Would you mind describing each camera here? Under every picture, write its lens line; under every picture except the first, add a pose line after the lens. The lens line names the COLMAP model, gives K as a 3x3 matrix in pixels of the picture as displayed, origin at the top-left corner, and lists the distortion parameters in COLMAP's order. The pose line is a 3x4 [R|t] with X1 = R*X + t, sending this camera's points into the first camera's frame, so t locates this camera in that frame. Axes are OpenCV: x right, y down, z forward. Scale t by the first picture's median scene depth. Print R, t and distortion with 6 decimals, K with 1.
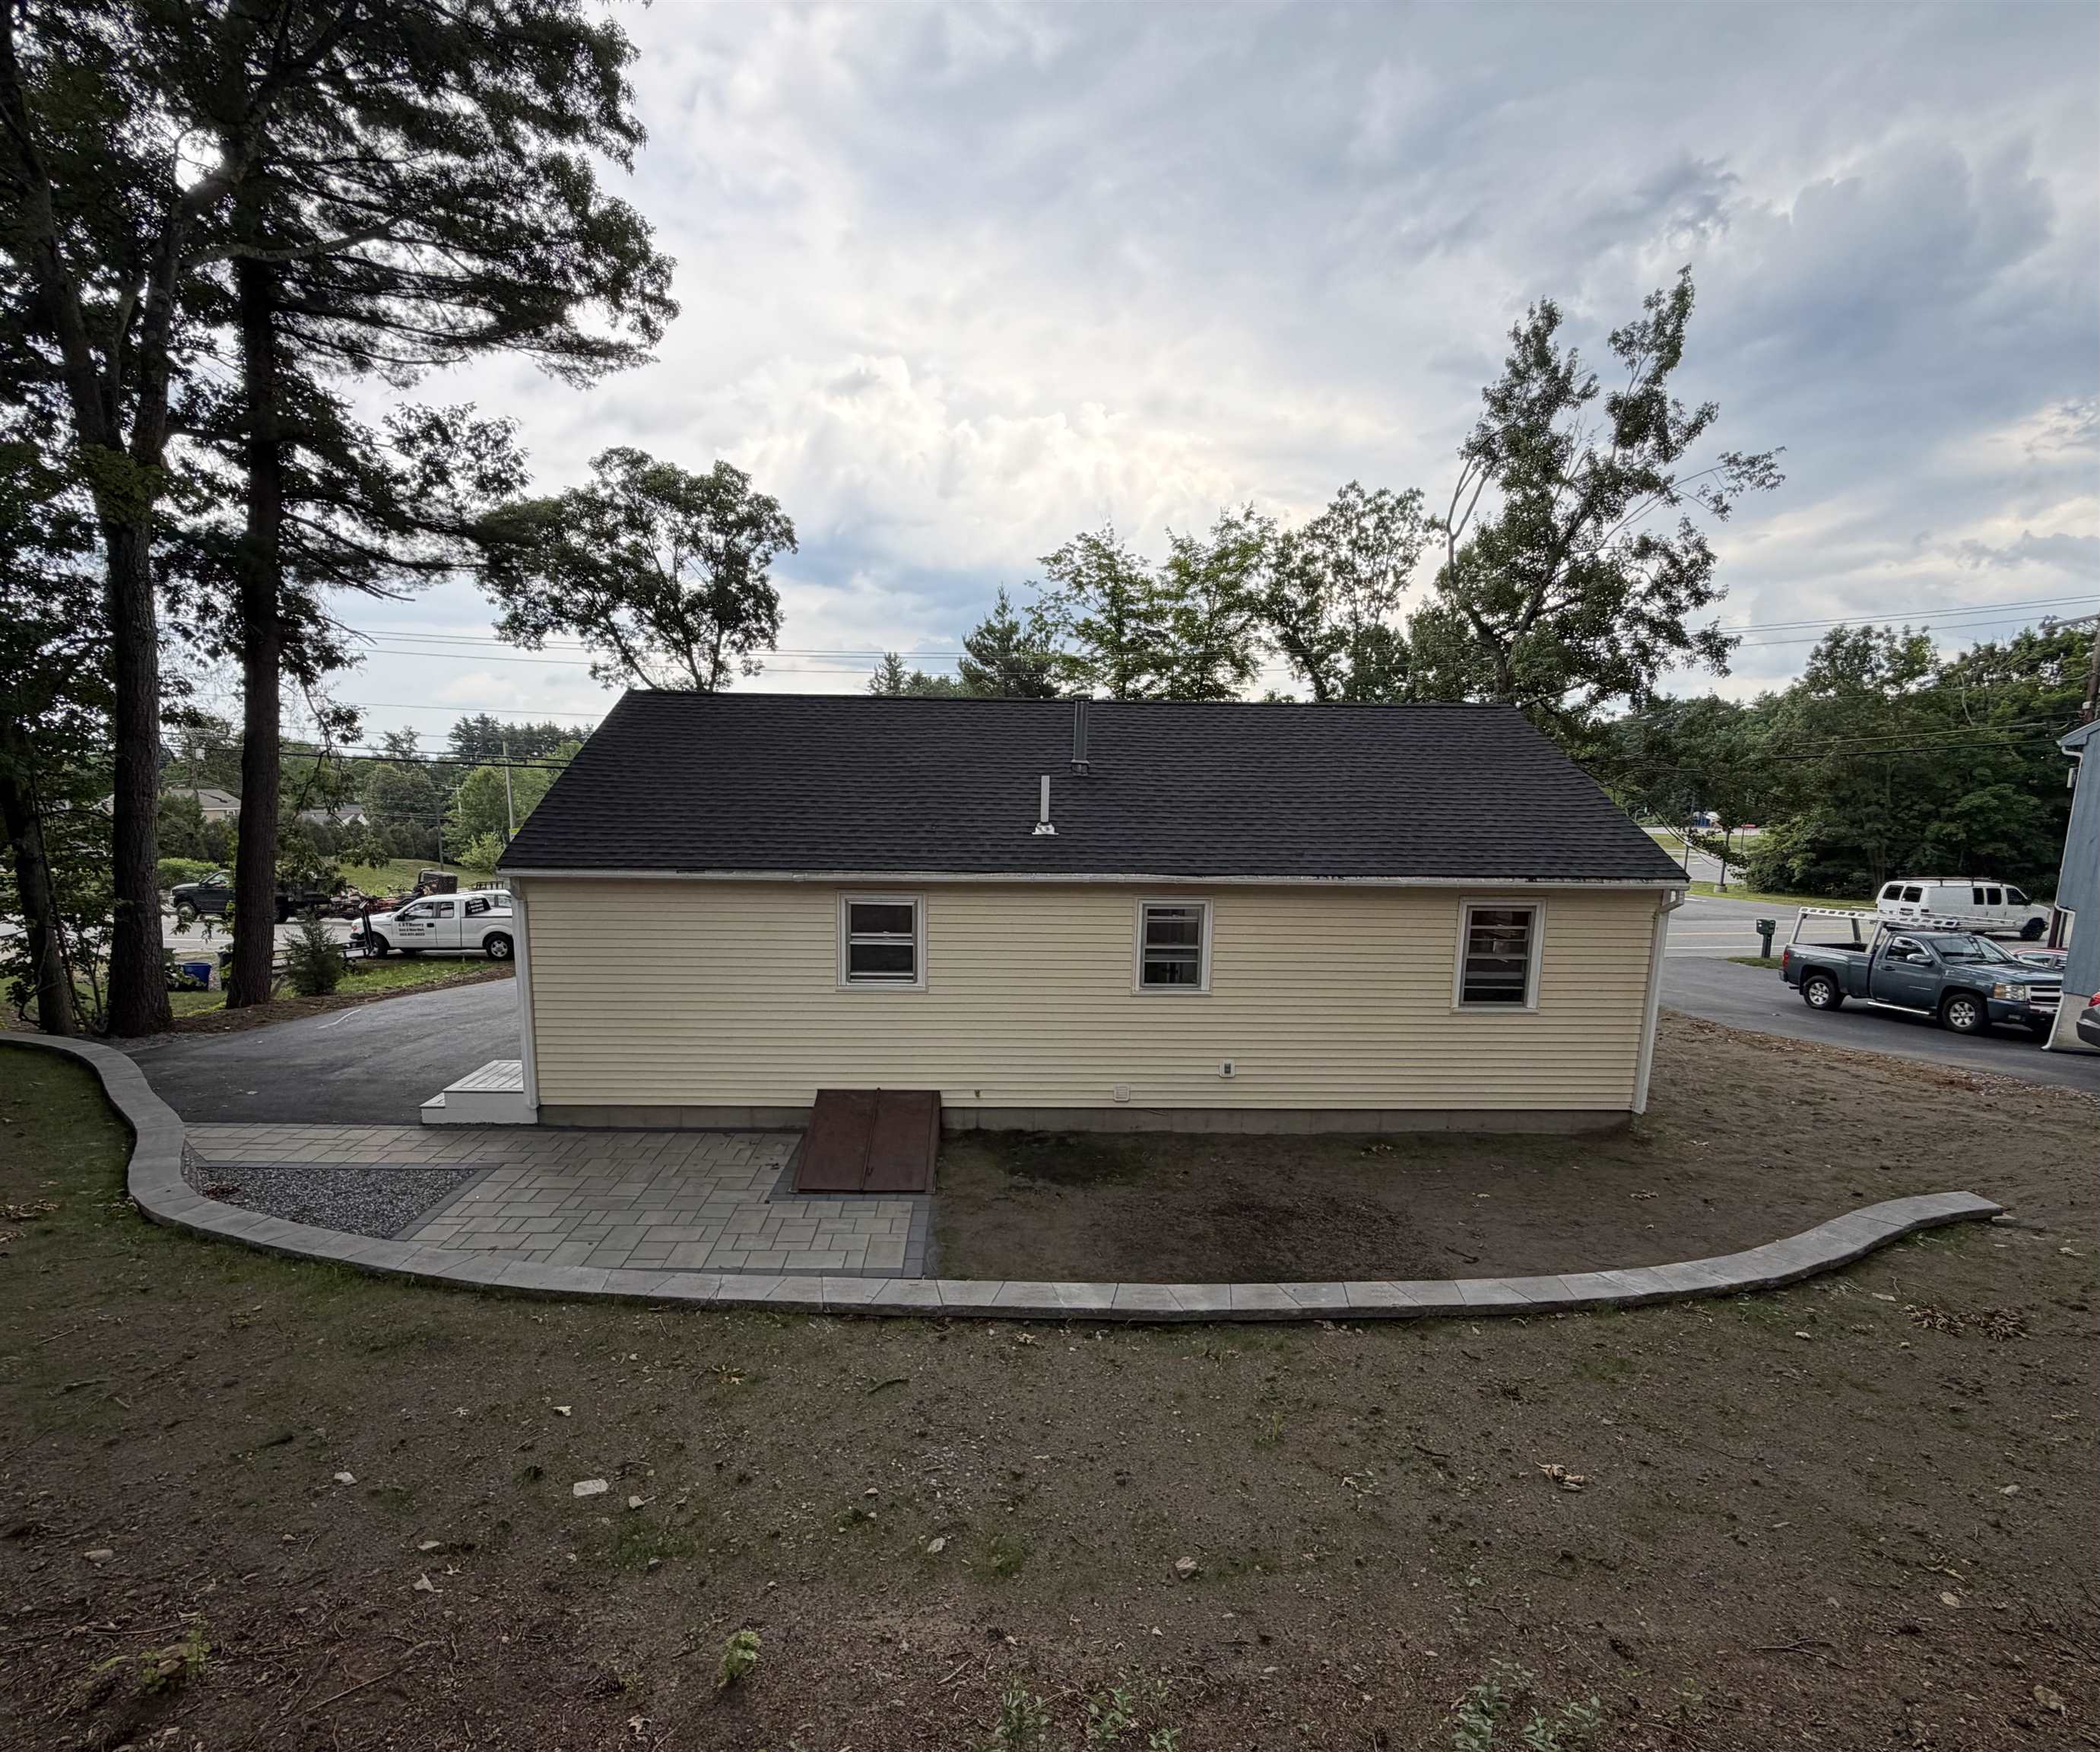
lens RADIAL K [[1014.6, 0, 1048.7], [0, 1014.6, 964.5], [0, 0, 1]] dist [-0.000045, -0.006752]
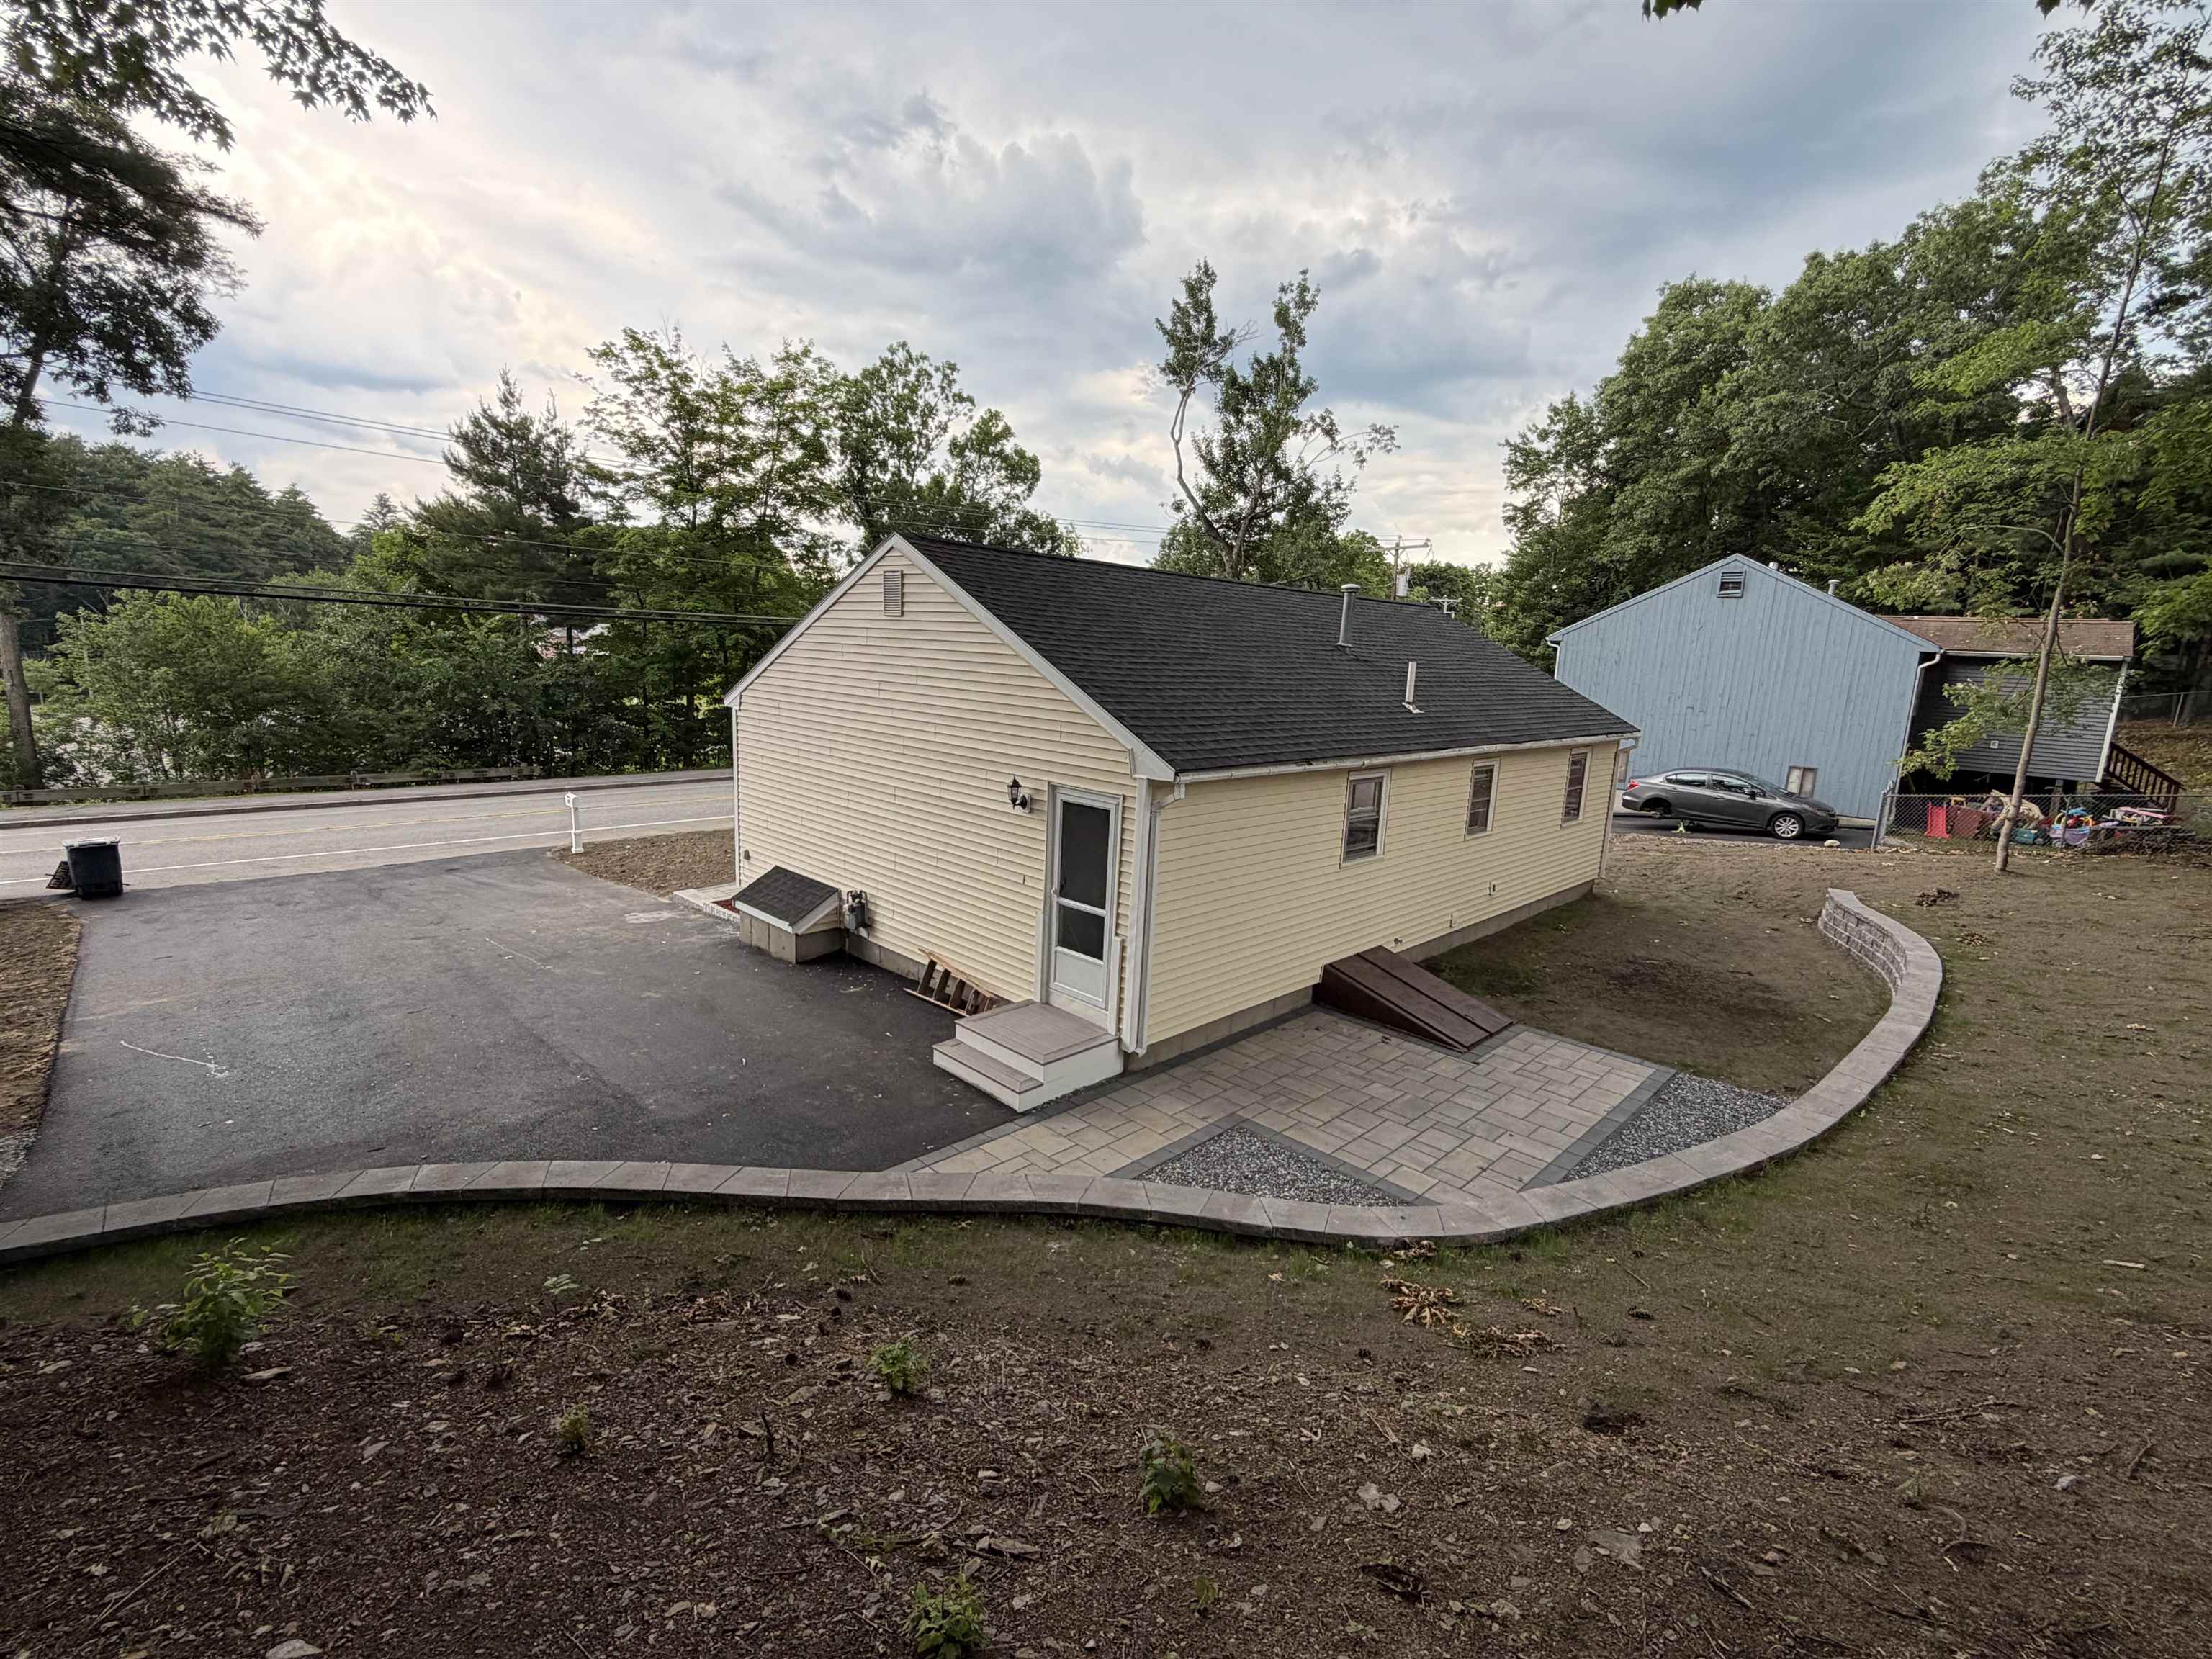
lens RADIAL K [[990.8, 0, 1106.0], [0, 990.8, 829.5], [0, 0, 1]] dist [0.000567, 0.000032]
pose [[0.721324, -0.105459, 0.684522, -0.885759], [0.080339, 0.994408, 0.068542, -0.084996], [-0.687923, 0.005552, 0.725763, 0.345943]]
